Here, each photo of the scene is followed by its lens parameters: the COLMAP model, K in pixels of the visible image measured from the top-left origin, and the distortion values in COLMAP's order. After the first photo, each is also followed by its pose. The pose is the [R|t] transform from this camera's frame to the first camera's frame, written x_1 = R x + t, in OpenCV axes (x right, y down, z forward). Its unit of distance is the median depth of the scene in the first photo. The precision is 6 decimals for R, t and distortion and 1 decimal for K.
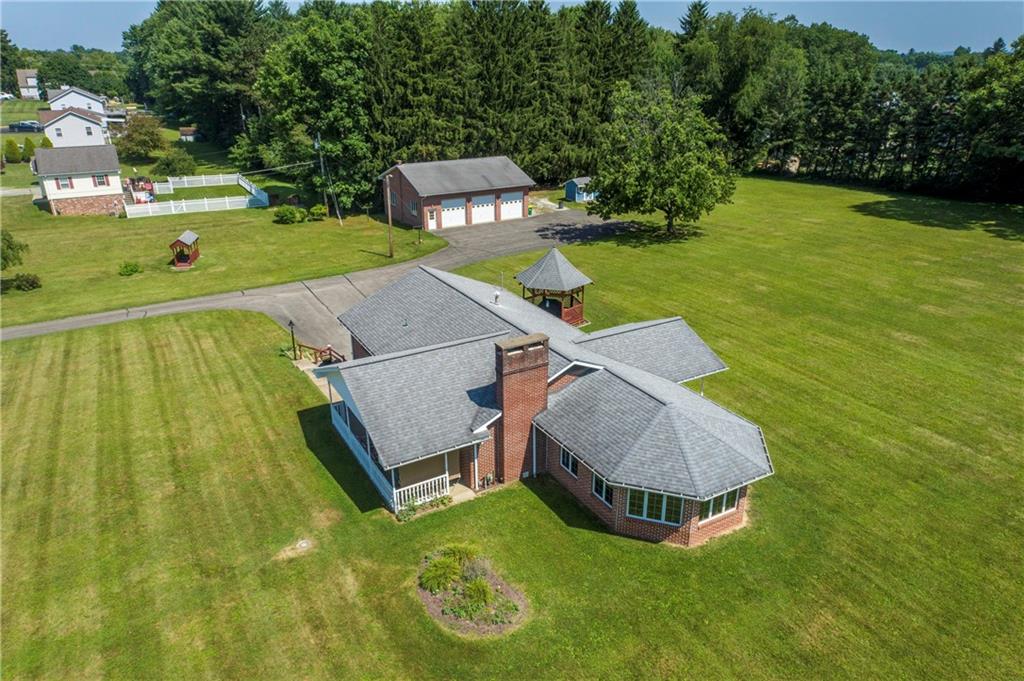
lens RADIAL K [[697.1, 0, 512.0], [0, 697.1, 337.8], [0, 0, 1]] dist [0.000887, 0.007345]
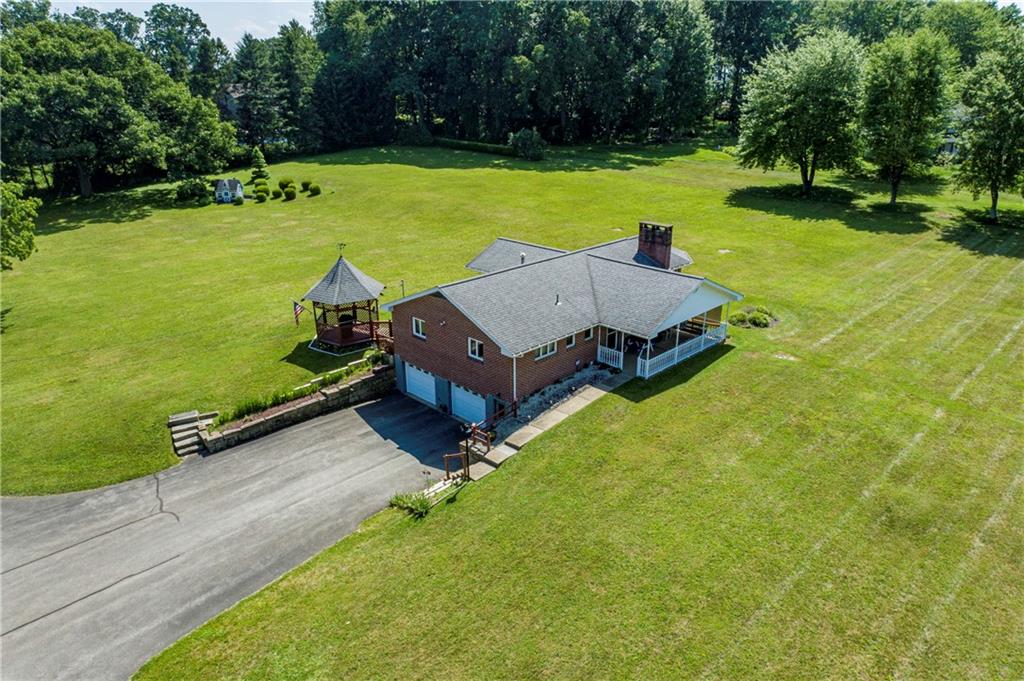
lens RADIAL K [[697.1, 0, 512.0], [0, 697.1, 345.0], [0, 0, 1]] dist [0.000887, 0.007345]
pose [[-0.261703, -0.341268, 0.902800, -0.611006], [0.368022, 0.829443, 0.420220, -0.237772], [-0.892228, 0.442223, -0.091474, 0.665588]]
